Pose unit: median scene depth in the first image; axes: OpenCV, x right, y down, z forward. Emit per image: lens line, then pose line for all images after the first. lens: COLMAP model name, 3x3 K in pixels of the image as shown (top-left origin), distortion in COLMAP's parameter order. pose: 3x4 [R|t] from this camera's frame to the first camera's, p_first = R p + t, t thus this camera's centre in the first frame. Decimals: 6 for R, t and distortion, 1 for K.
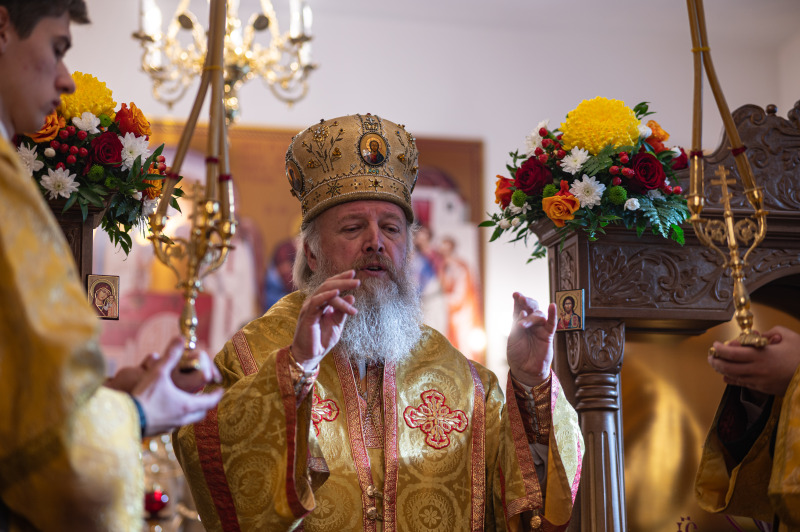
lens RADIAL K [[2222.4, 0, 400.0], [0, 2222.4, 266.0], [0, 0, 1]] dist [0.071078, 0.931125]
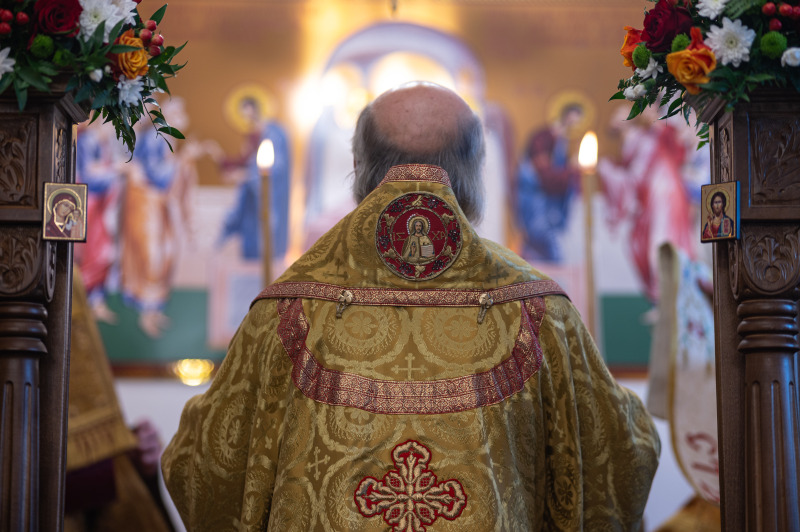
lens RADIAL K [[2222.4, 0, 400.0], [0, 2222.4, 266.0], [0, 0, 1]] dist [0.071078, 0.931125]
pose [[0.970761, -0.022091, -0.239028, 0.149985], [0.033056, 0.998572, 0.041962, 0.004139], [0.237759, -0.048637, 0.970106, 0.290402]]
